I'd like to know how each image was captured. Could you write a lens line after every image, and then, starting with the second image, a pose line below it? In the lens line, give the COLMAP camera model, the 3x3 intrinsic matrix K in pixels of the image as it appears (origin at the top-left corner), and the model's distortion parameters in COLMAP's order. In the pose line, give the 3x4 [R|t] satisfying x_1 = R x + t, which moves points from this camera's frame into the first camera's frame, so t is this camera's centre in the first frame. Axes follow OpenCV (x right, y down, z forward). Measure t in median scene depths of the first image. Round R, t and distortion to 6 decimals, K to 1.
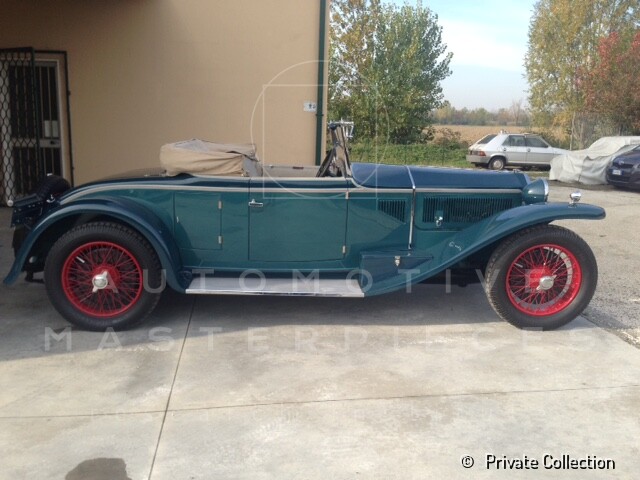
lens RADIAL K [[585.9, 0, 319.9], [0, 585.9, 243.6], [0, 0, 1]] dist [0.141073, -0.273420]
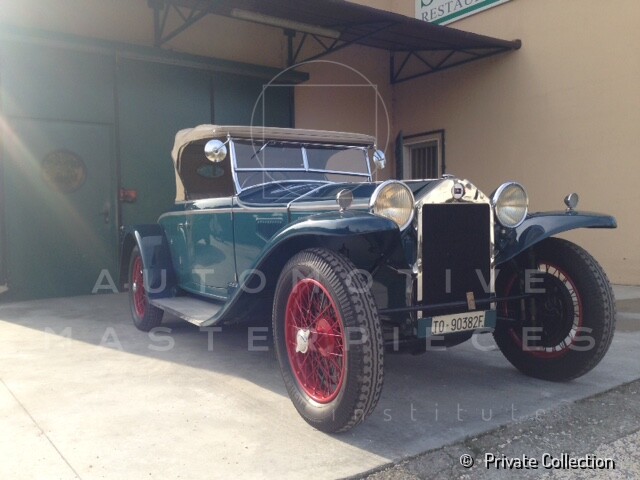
lens RADIAL K [[585.9, 0, 319.9], [0, 585.9, 243.6], [0, 0, 1]] dist [0.141073, -0.273420]
pose [[0.471712, -0.002668, -0.881749, 0.888686], [-0.147213, 0.985722, -0.081737, 0.013631], [0.869377, 0.168361, 0.464584, 0.696109]]
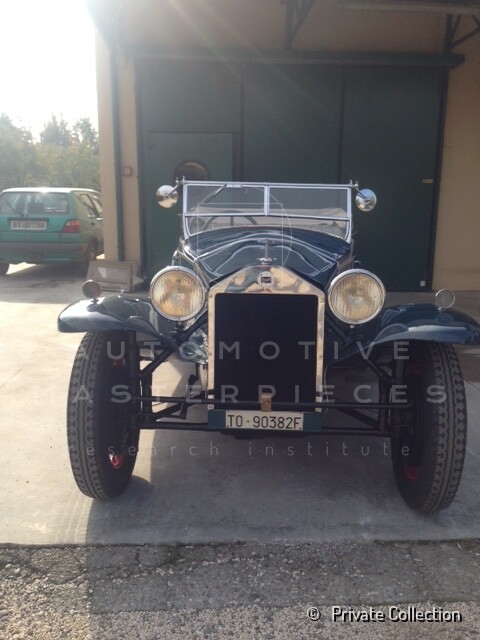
lens RADIAL K [[585.9, 0, 238.8], [0, 585.9, 322.0], [0, 0, 1]] dist [0.141073, -0.273420]
pose [[-0.076006, 0.183374, -0.980101, 0.960418], [-0.221897, 0.955184, 0.195920, -0.187978], [0.972103, 0.232372, -0.031910, 1.124628]]
